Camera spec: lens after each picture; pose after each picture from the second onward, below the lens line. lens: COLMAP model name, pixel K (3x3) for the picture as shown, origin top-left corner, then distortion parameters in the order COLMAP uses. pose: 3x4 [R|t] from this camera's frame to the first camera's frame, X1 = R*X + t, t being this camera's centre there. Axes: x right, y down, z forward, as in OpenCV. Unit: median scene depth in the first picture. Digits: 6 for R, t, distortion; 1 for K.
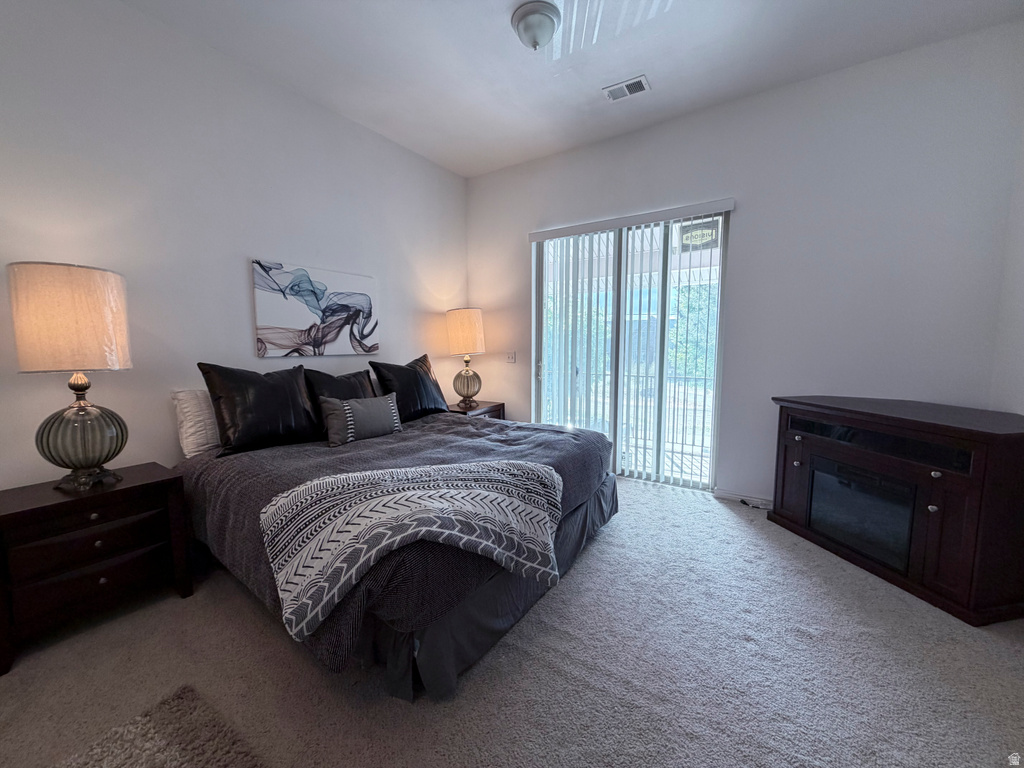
lens RADIAL K [[408.5, 0, 508.3], [0, 408.5, 383.5], [0, 0, 1]] dist [-0.000148, -0.000780]
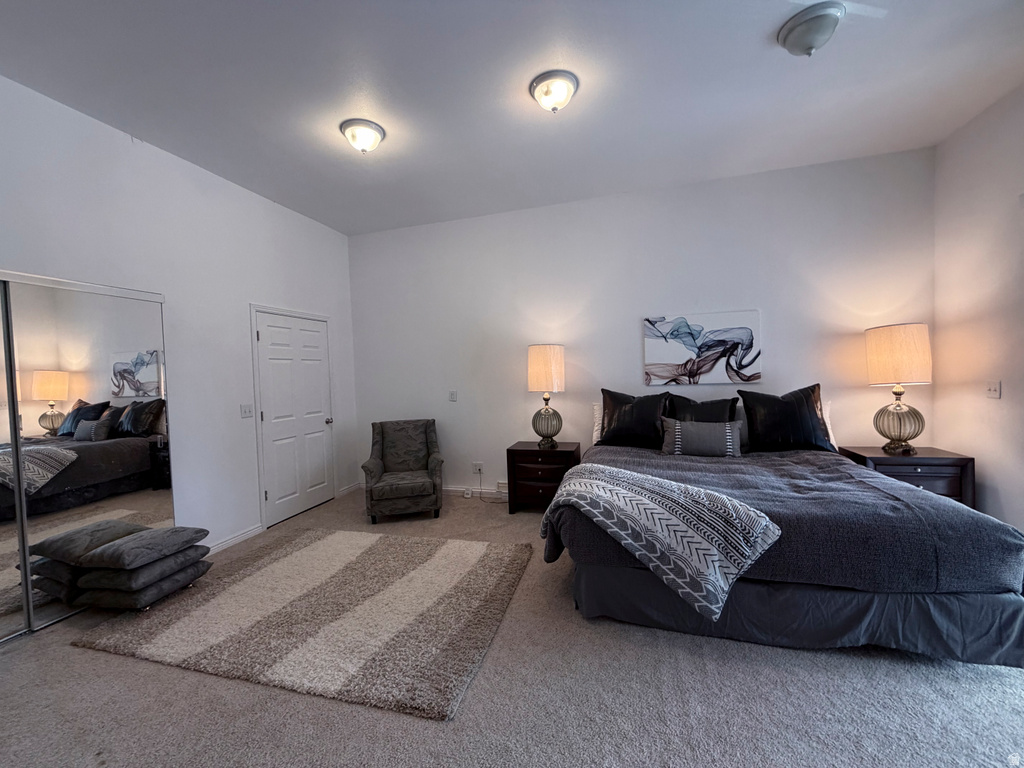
lens RADIAL K [[408.5, 0, 508.3], [0, 408.5, 383.5], [0, 0, 1]] dist [-0.000148, -0.000780]
pose [[0.294334, 0.022869, -0.955429, 0.558311], [-0.059810, 0.998195, 0.005467, -0.044106], [0.953829, 0.055535, 0.295170, 0.103726]]
